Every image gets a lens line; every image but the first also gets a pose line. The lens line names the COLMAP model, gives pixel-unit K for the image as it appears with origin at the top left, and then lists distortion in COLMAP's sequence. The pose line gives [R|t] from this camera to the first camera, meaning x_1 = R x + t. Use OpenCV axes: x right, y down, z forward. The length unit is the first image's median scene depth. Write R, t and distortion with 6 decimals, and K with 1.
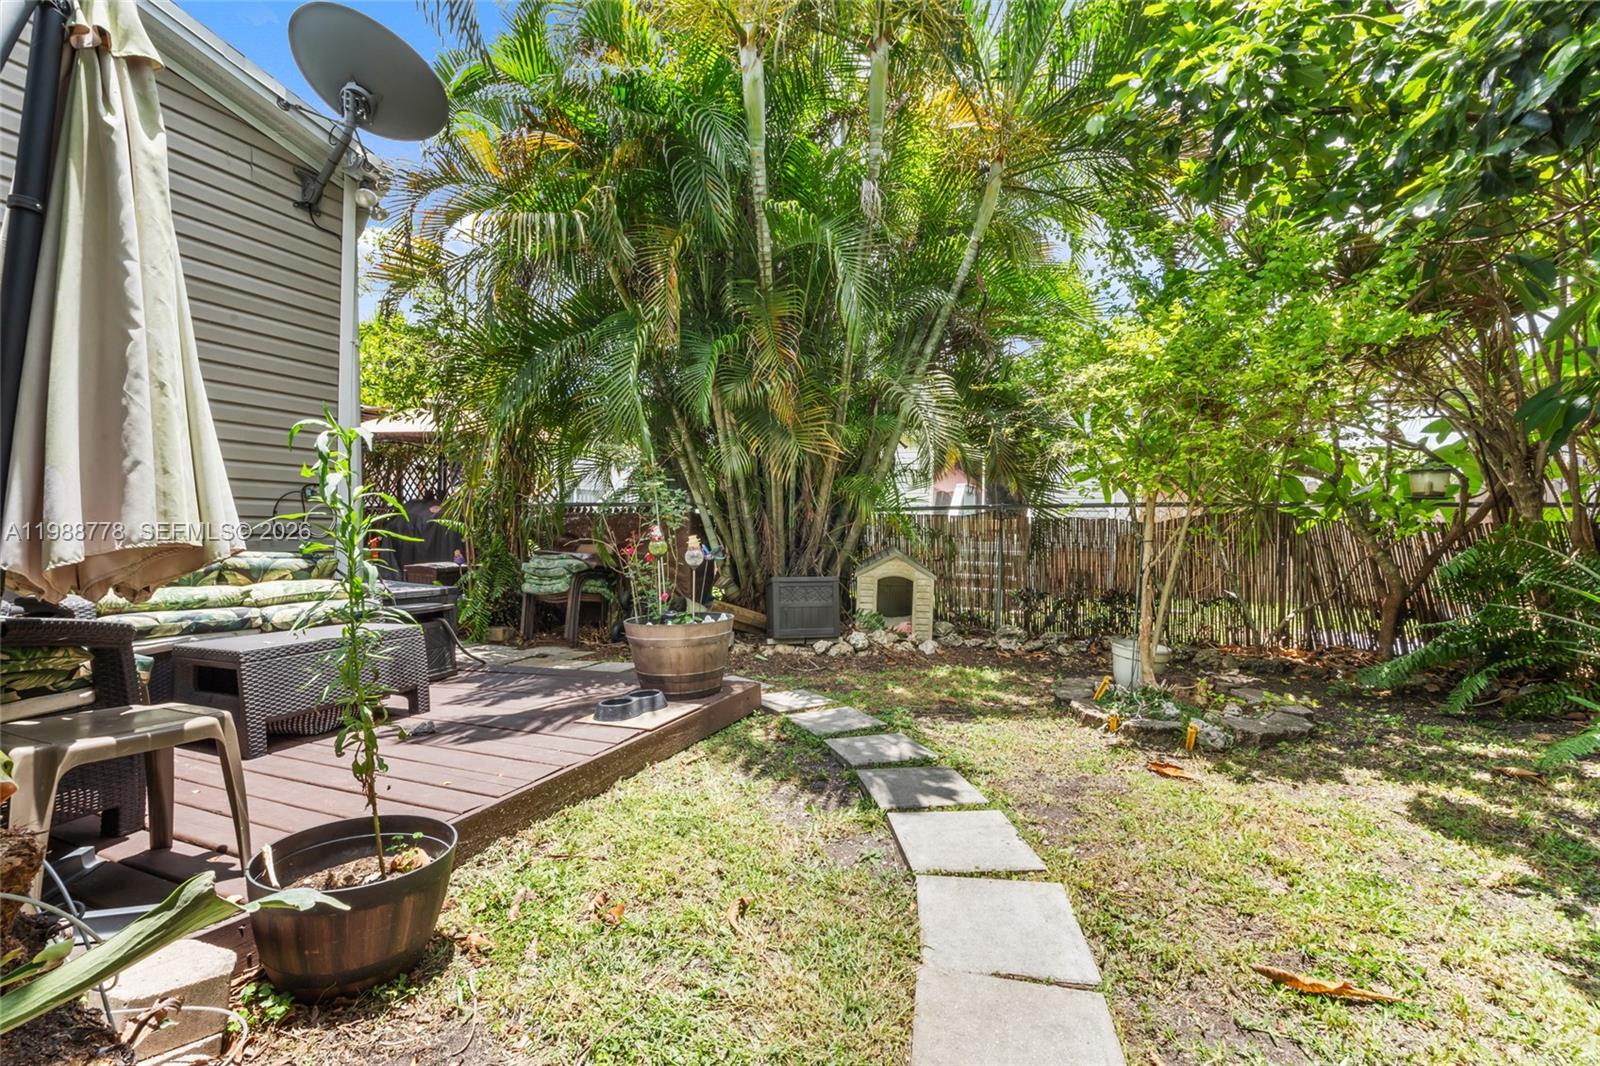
lens RADIAL K [[716.8, 0, 808.4], [0, 716.8, 531.8], [0, 0, 1]] dist [0.001432, 0.000187]
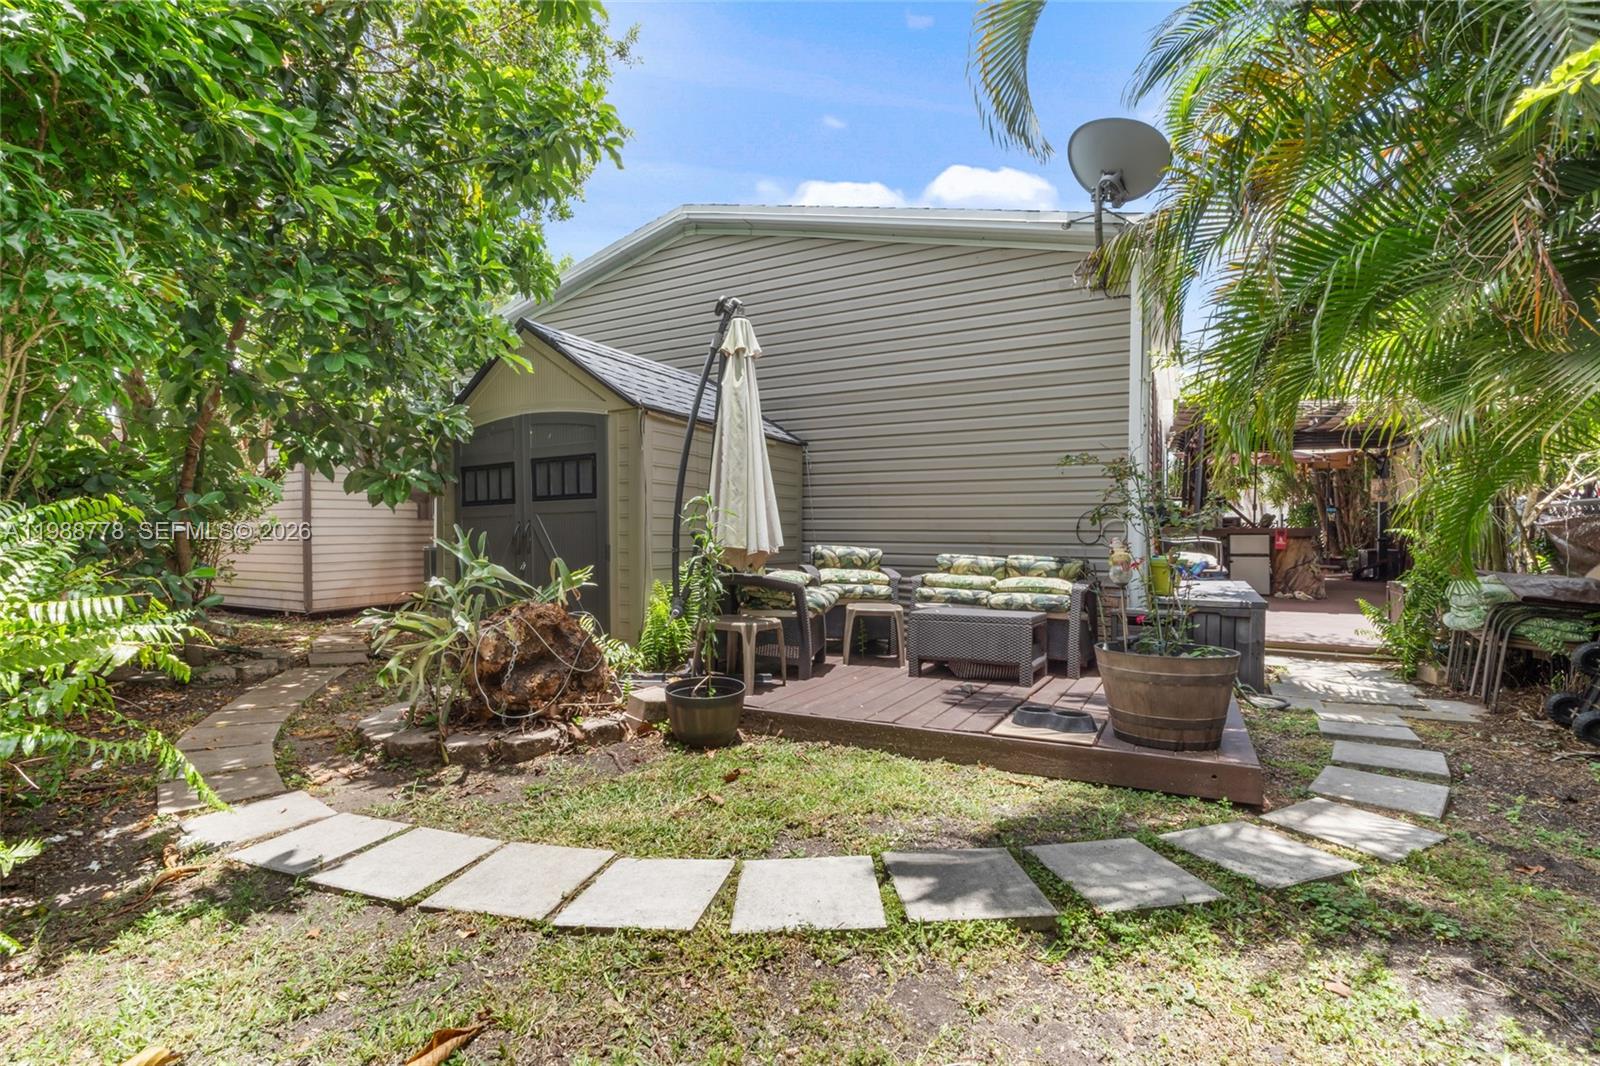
lens RADIAL K [[716.8, 0, 808.4], [0, 716.8, 531.8], [0, 0, 1]] dist [0.001432, 0.000187]
pose [[-0.073767, -0.006103, -0.997257, 0.851062], [-0.003578, 0.999976, -0.005855, -0.012517], [0.997269, 0.003136, -0.073787, 0.814714]]
